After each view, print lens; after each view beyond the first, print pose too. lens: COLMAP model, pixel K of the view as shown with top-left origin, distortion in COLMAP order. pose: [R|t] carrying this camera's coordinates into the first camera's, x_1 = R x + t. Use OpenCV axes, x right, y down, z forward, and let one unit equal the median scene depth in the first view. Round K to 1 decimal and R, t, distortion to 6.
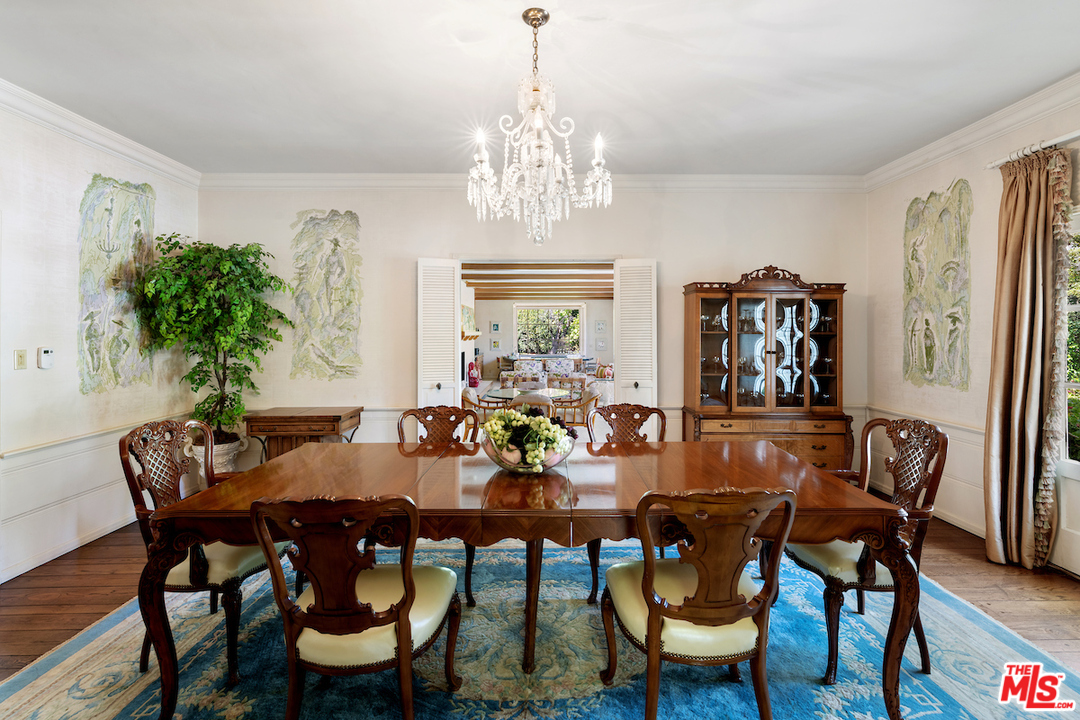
lens RADIAL K [[479.5, 0, 540.5], [0, 479.5, 352.7], [0, 0, 1]] dist [-0.002357, -0.000395]
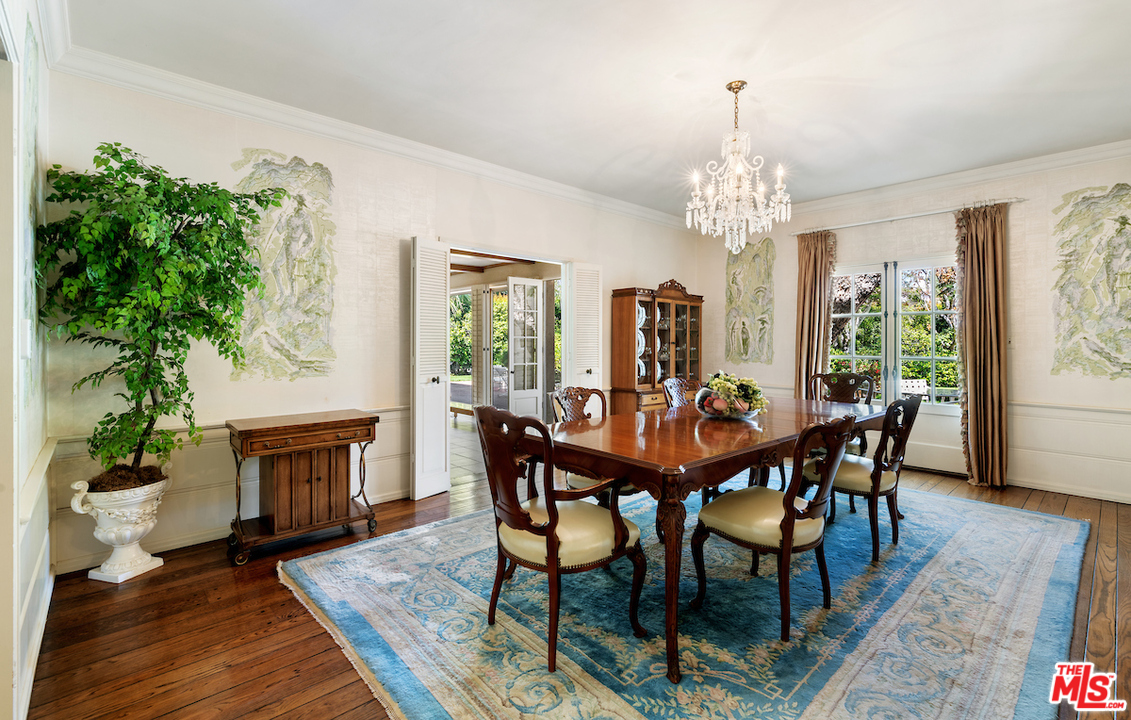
lens RADIAL K [[502.5, 0, 562.4], [0, 502.5, 362.7], [0, 0, 1]] dist [0.001776, -0.000003]
pose [[0.754019, -0.023358, 0.656437, -0.695917], [0.020182, 0.999720, 0.012392, 0.031160], [-0.656543, 0.003904, 0.754279, 0.125036]]
